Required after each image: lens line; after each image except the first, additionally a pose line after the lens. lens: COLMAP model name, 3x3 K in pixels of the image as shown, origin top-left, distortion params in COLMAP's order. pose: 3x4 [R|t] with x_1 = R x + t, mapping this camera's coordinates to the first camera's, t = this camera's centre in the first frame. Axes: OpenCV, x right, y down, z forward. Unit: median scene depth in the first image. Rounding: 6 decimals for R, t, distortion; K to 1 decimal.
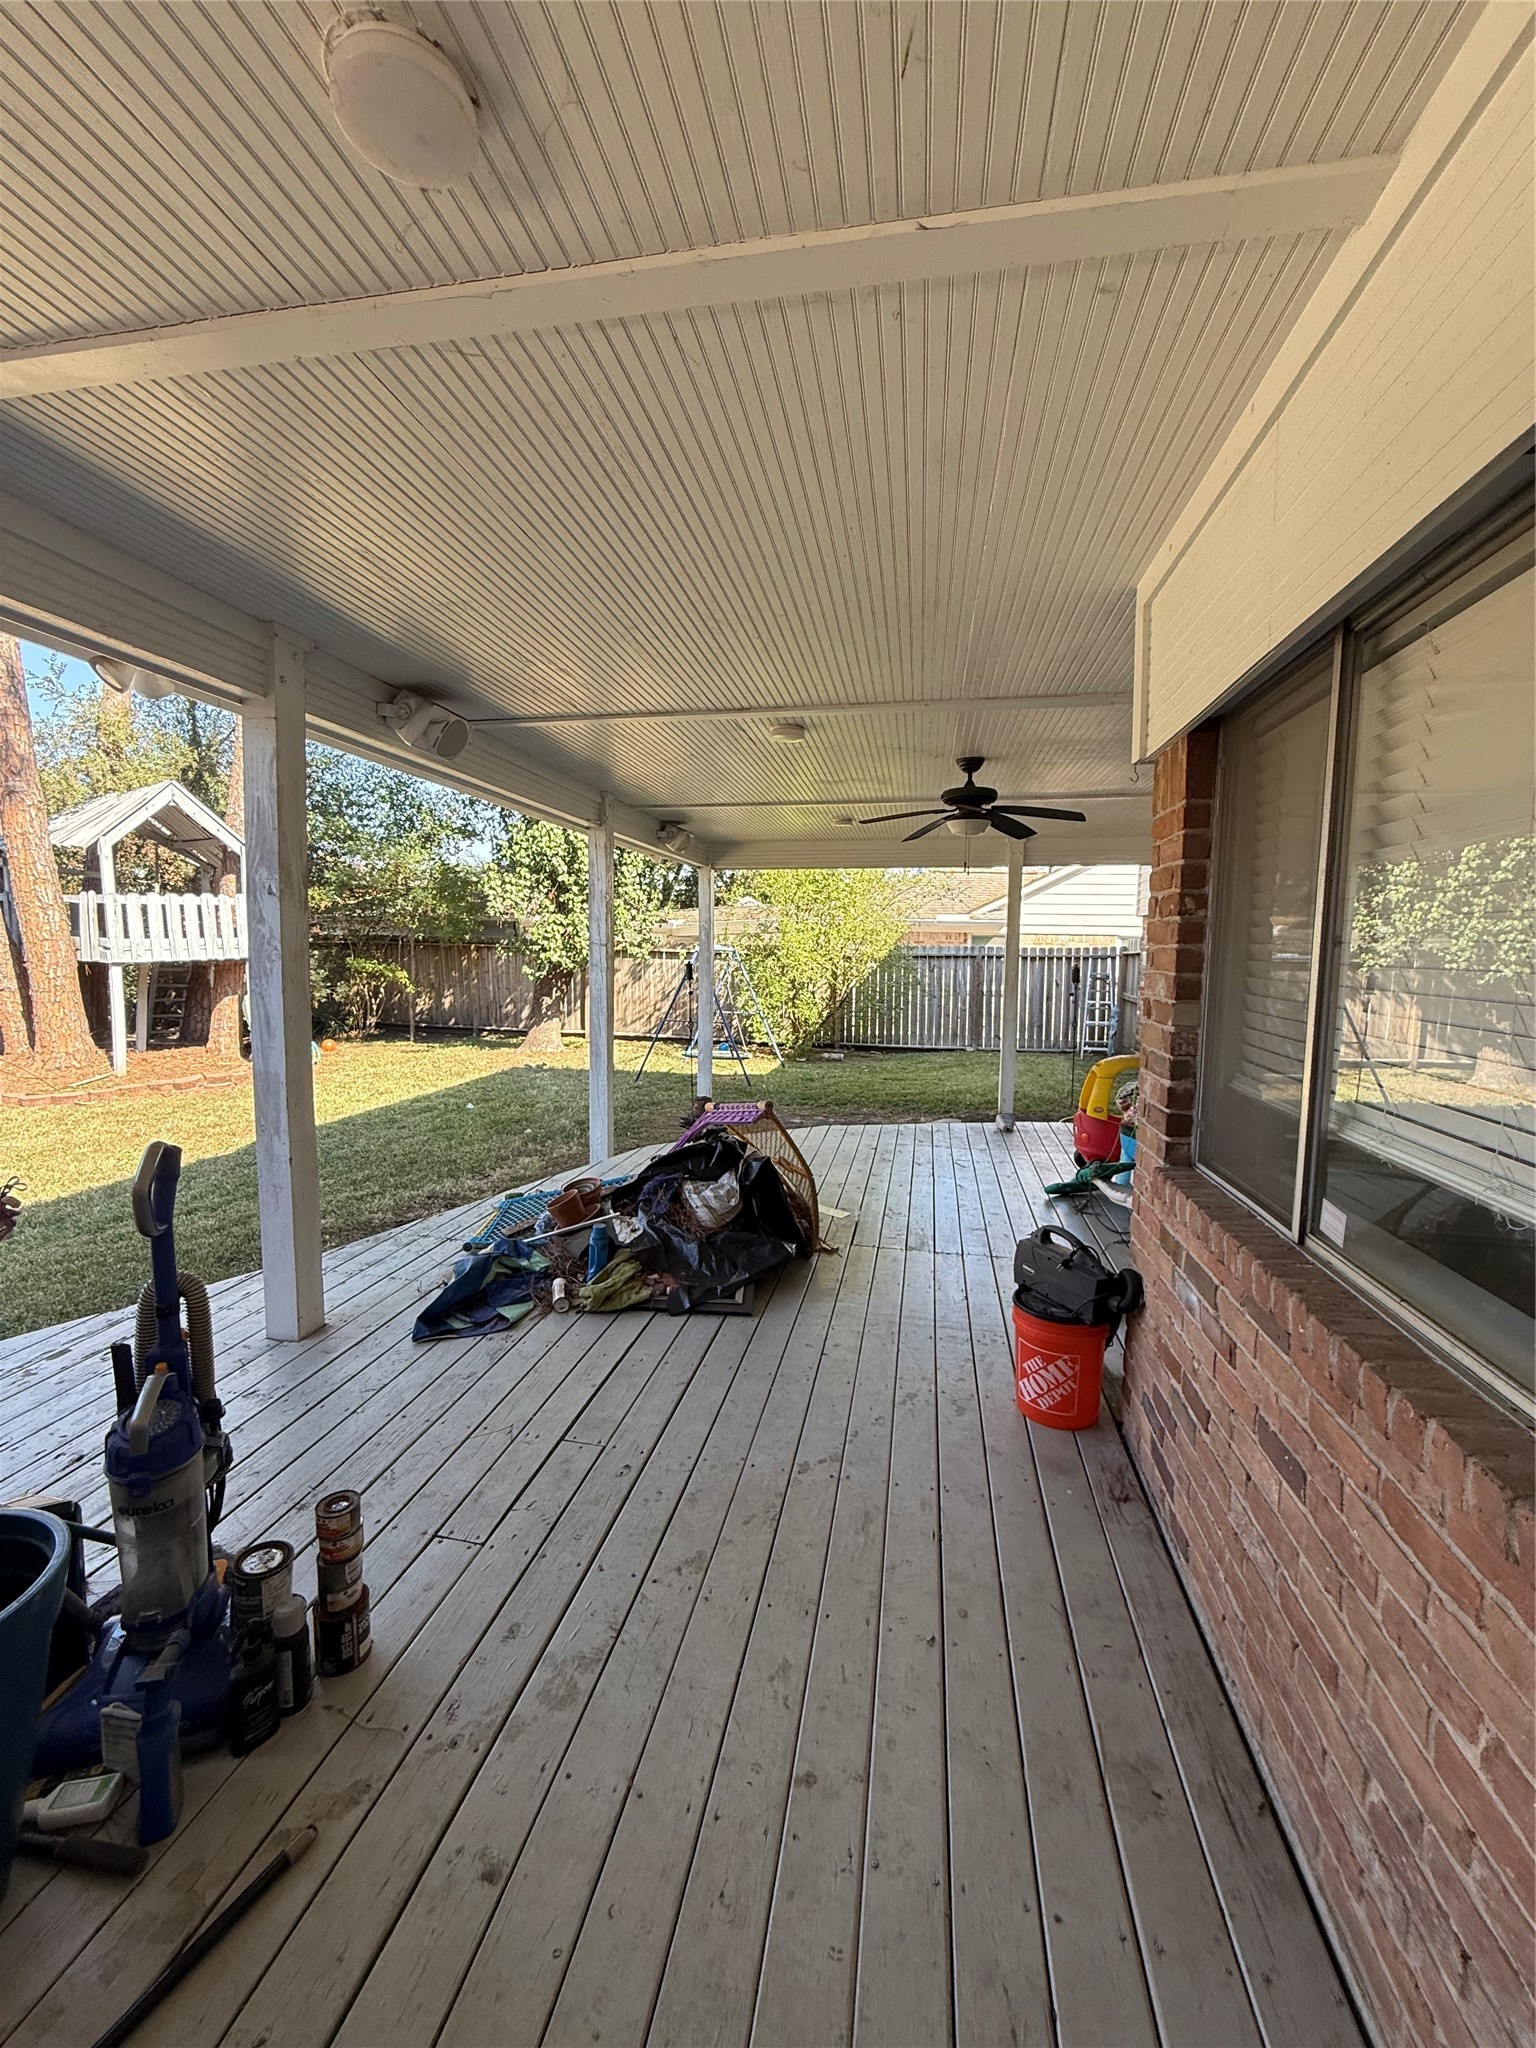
lens RADIAL K [[813.9, 0, 766.4], [0, 813.9, 1016.2], [0, 0, 1]] dist [-0.000803, 0.000492]
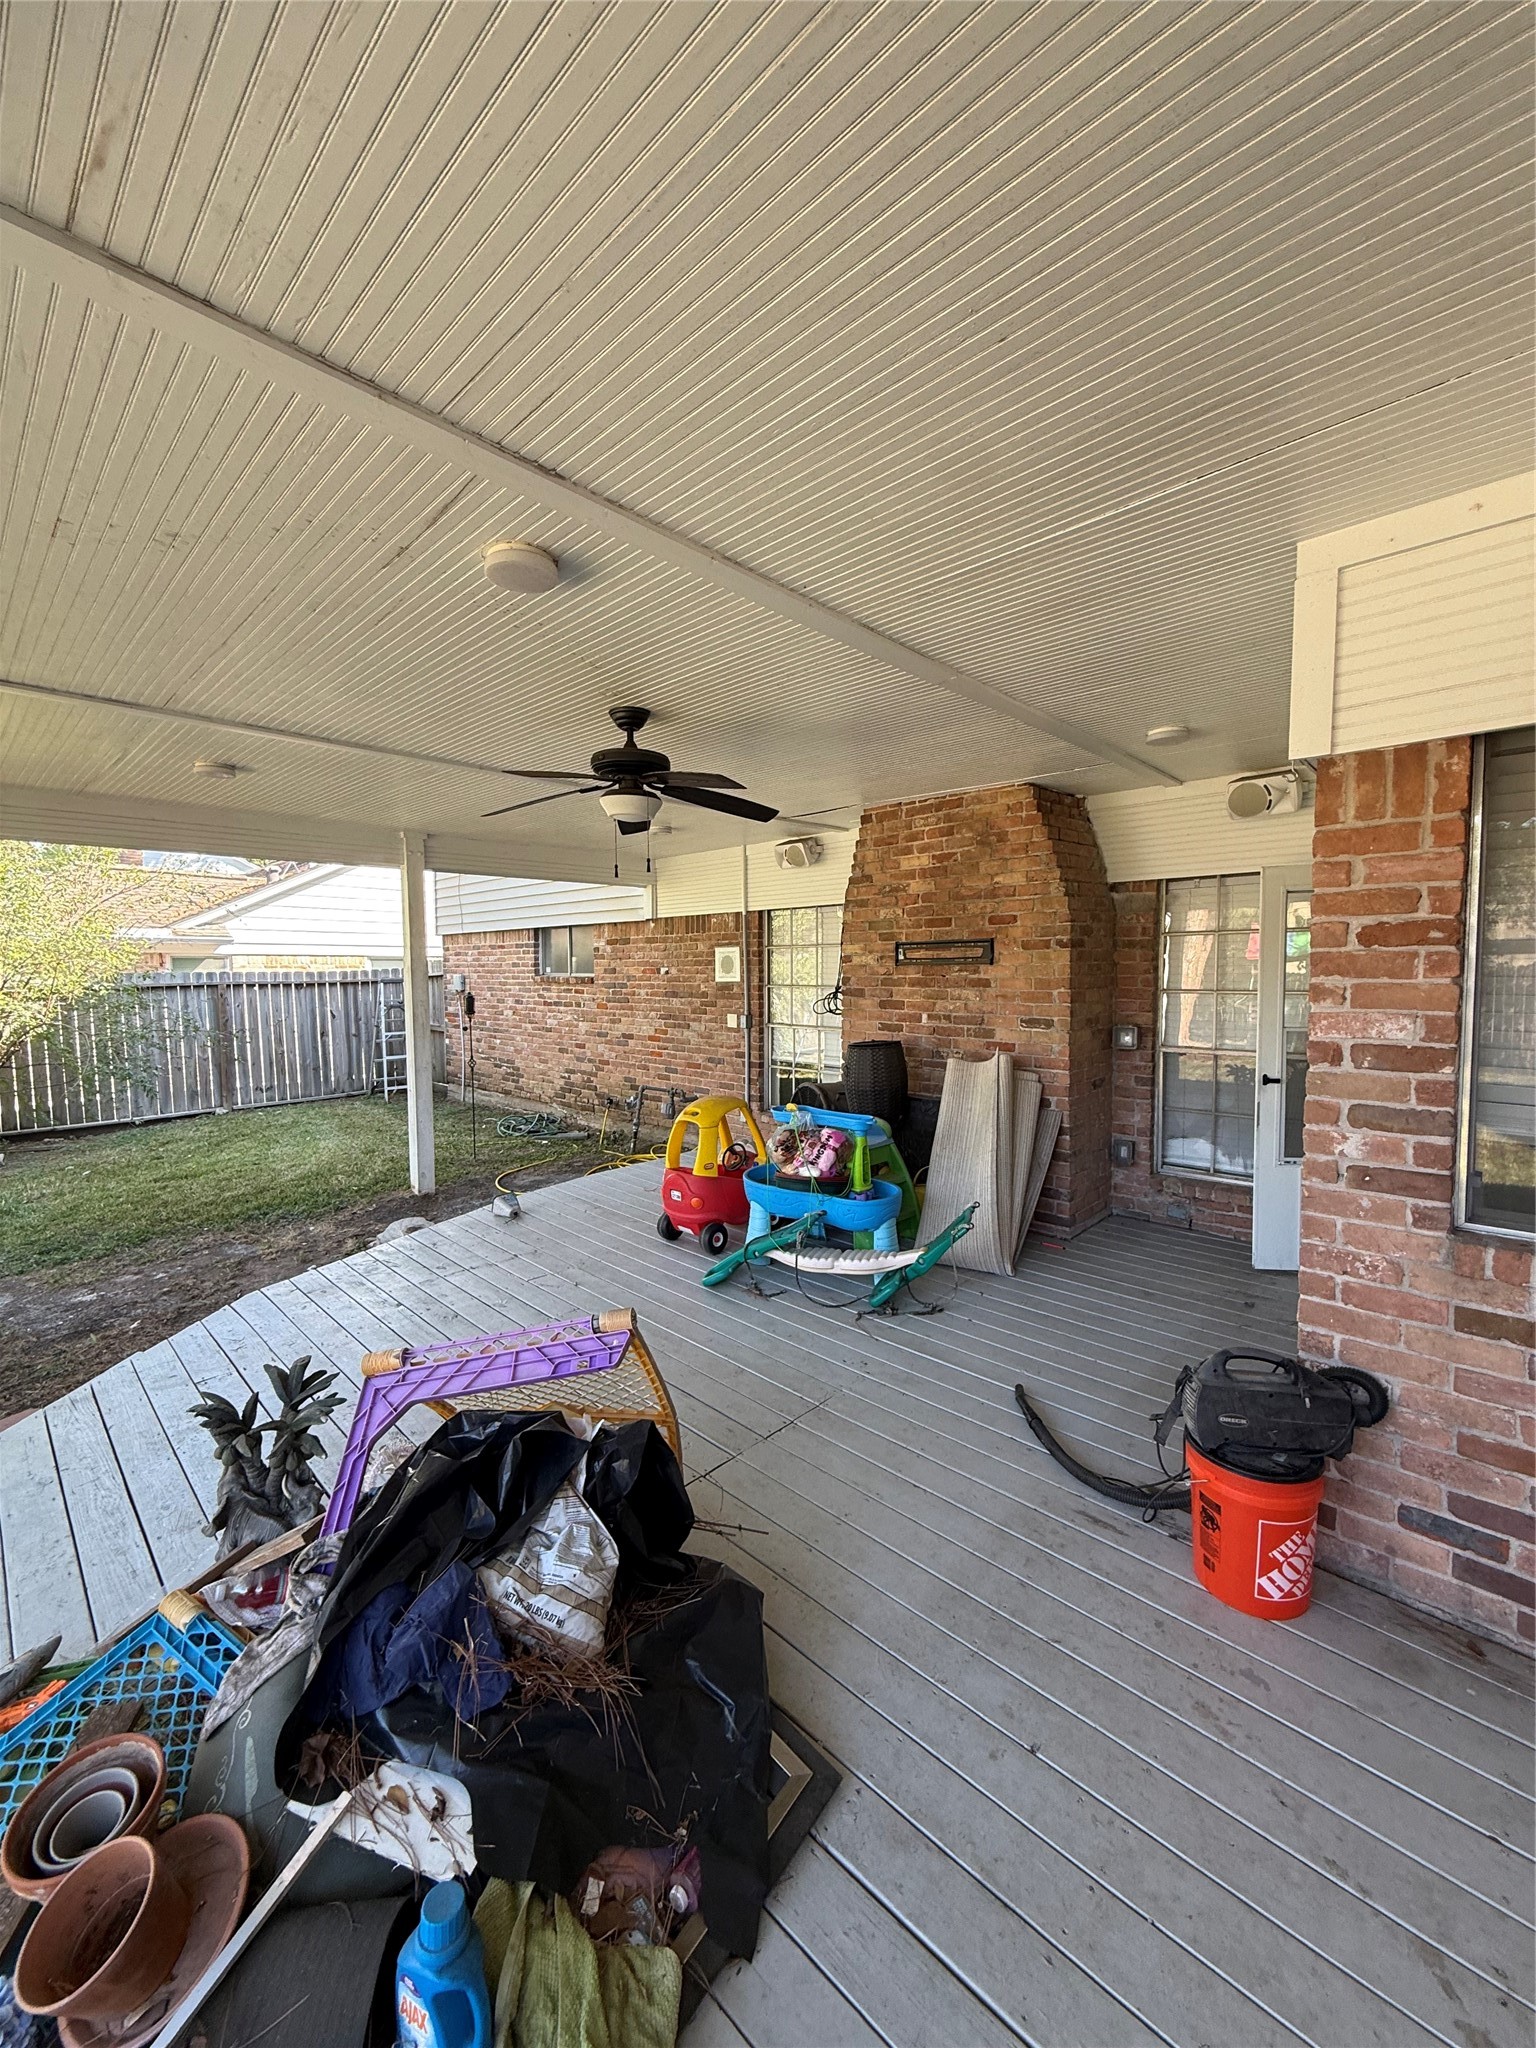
lens RADIAL K [[813.9, 0, 771.9], [0, 813.9, 1018.9], [0, 0, 1]] dist [-0.000803, 0.000492]
pose [[0.542741, -0.066635, 0.837253, -0.118933], [0.083345, 0.996201, 0.025258, -0.025573], [-0.835755, 0.056072, 0.546232, 0.221583]]
